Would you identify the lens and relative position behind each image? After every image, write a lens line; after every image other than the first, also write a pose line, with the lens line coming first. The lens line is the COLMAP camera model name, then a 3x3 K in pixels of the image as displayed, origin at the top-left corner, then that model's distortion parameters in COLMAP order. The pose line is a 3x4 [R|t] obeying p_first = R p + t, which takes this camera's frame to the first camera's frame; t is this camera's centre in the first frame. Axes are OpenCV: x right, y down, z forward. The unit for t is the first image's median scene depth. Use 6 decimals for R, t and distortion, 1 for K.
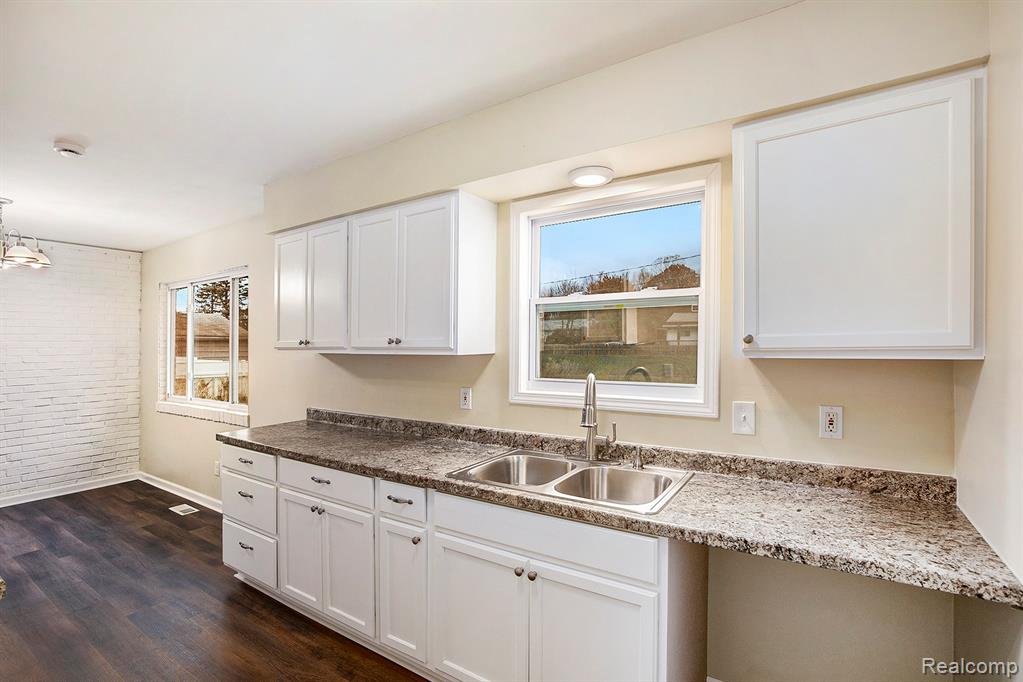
lens RADIAL K [[473.4, 0, 511.8], [0, 473.4, 344.6], [0, 0, 1]] dist [-0.031140, 0.001148]
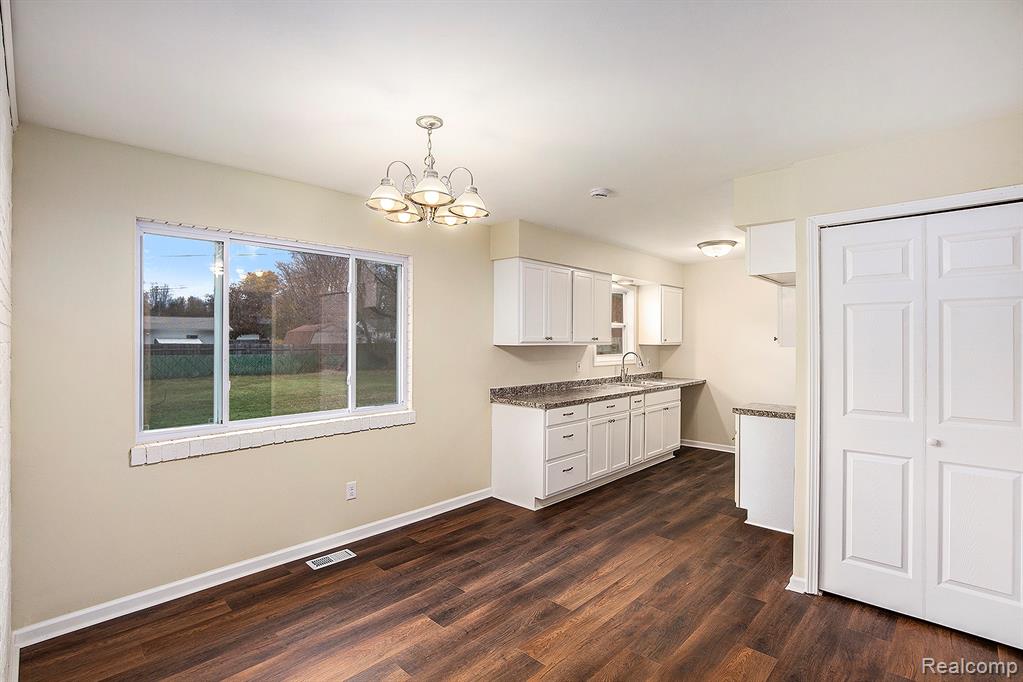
lens RADIAL K [[473.4, 0, 507.4], [0, 473.4, 340.9], [0, 0, 1]] dist [-0.031140, 0.001148]
pose [[0.197242, 0.007210, 0.980328, -1.971426], [0.001991, 0.999968, -0.007755, 0.016278], [-0.980353, 0.003481, 0.197221, 0.814671]]
